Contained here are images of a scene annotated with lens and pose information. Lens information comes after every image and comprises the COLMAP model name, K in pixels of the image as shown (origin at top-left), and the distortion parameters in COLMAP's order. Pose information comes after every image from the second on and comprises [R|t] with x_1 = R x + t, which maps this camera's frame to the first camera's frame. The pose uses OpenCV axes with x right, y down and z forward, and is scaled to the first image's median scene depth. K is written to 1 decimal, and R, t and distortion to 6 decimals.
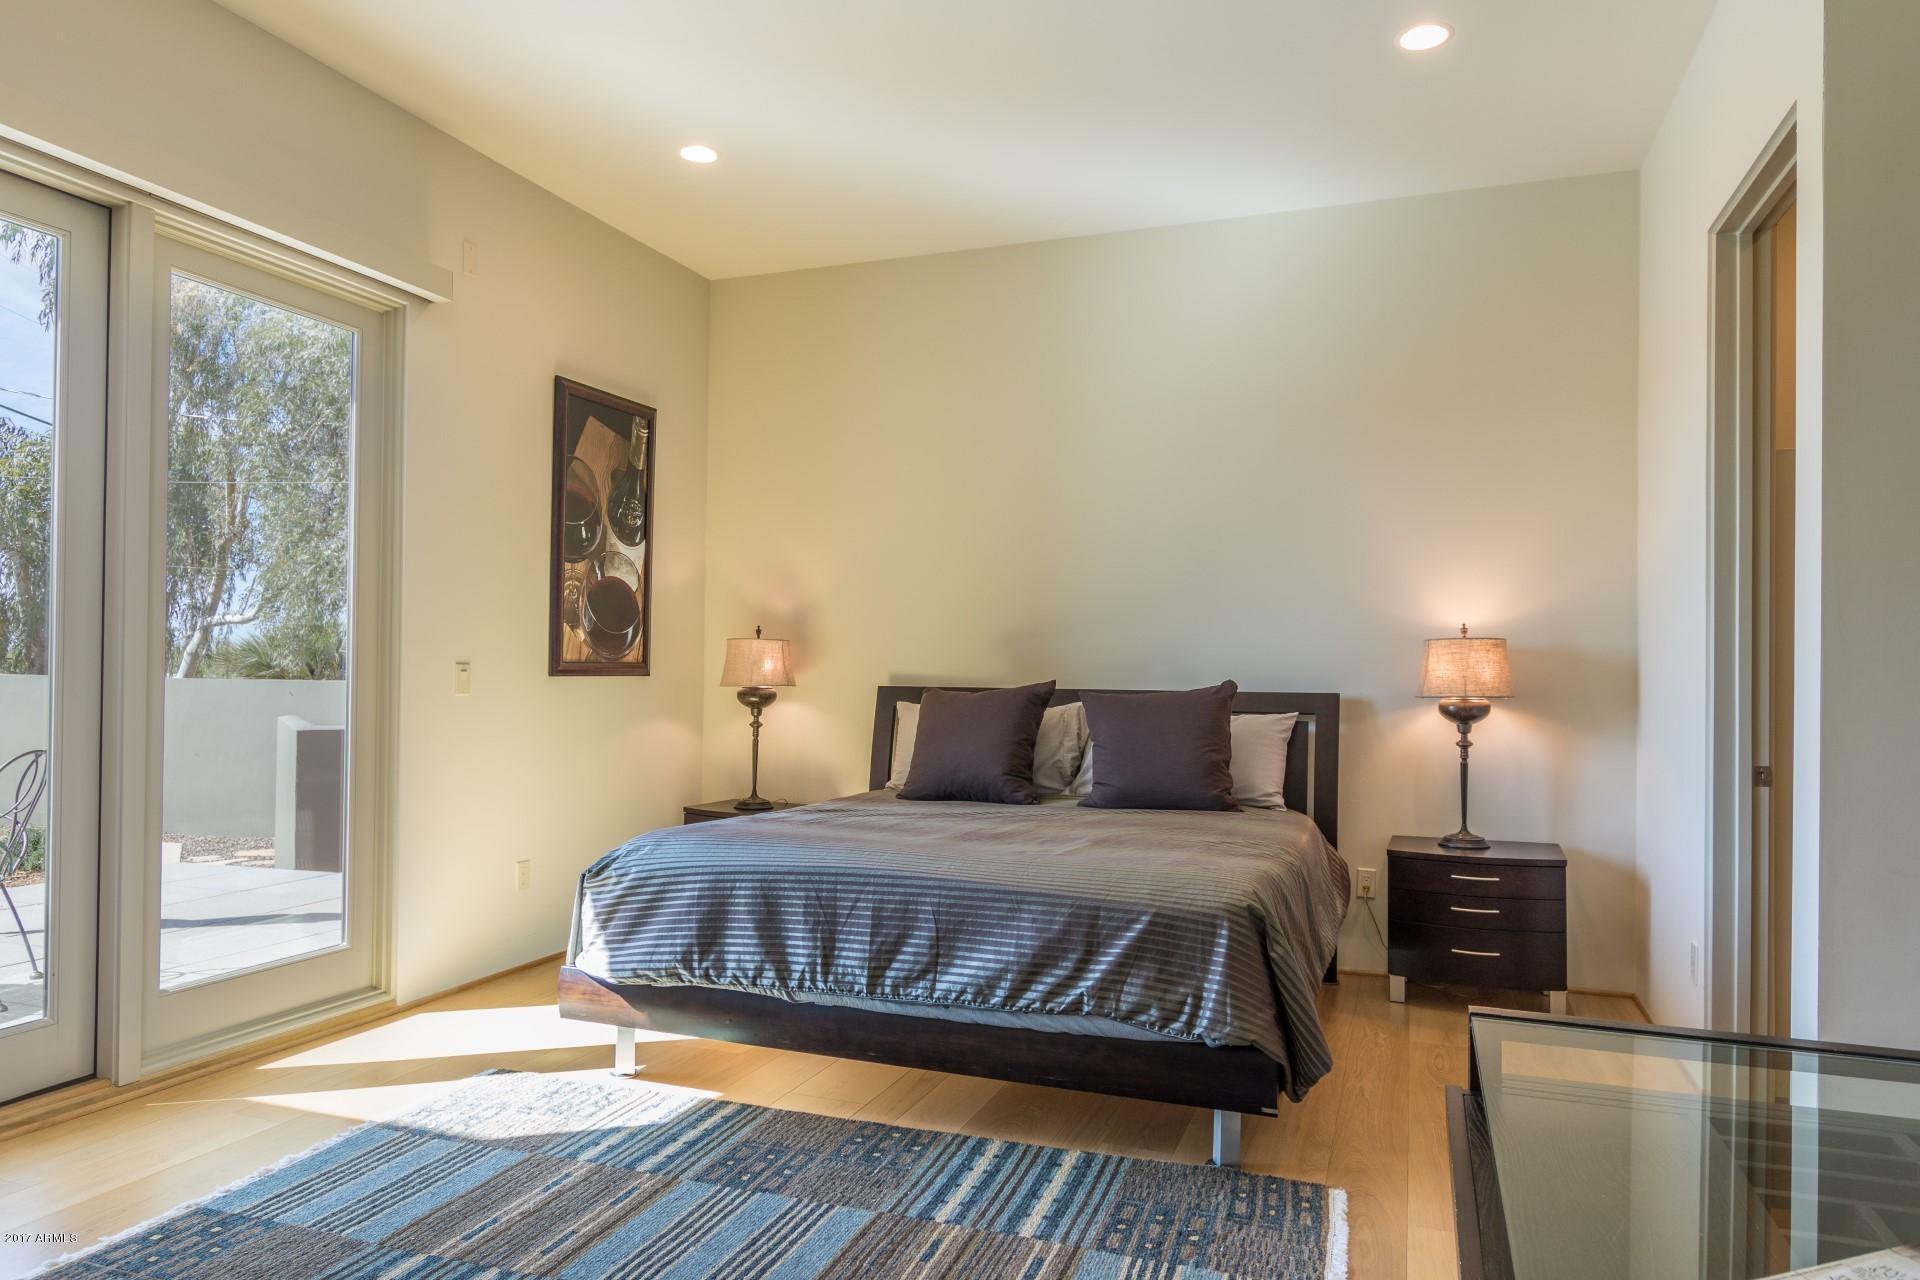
lens RADIAL K [[1216.0, 0, 960.0], [0, 1216.0, 640.0], [0, 0, 1]] dist [0.002006, 0.000592]
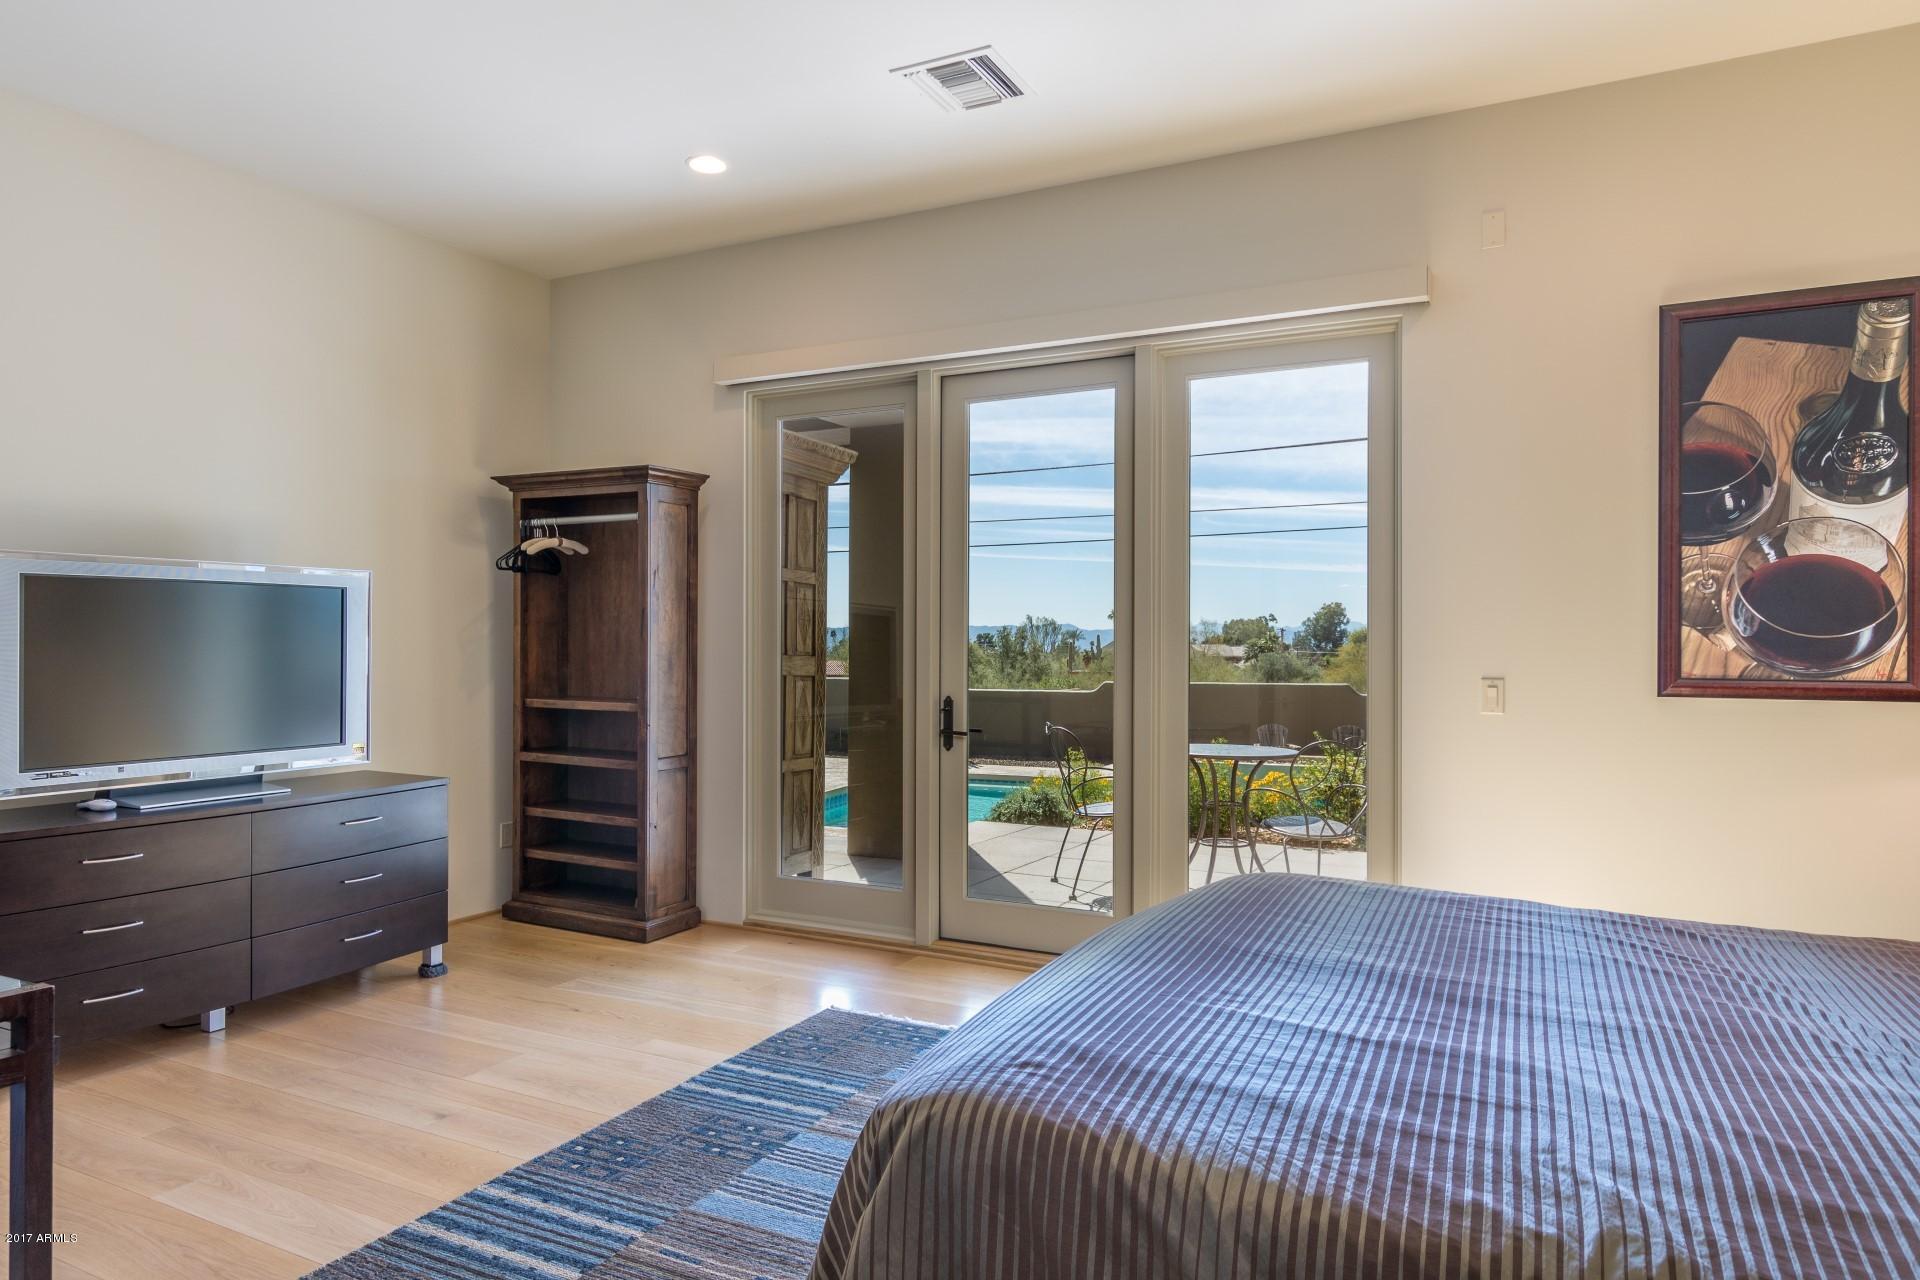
lens RADIAL K [[1194.2, 0, 960.0], [0, 1194.2, 640.0], [0, 0, 1]] dist [-0.000137, 0.000735]
pose [[-0.127582, -0.029687, -0.991384, 0.451882], [0.010711, 0.999452, -0.031307, 0.012292], [0.991770, -0.014613, -0.127194, 0.627738]]
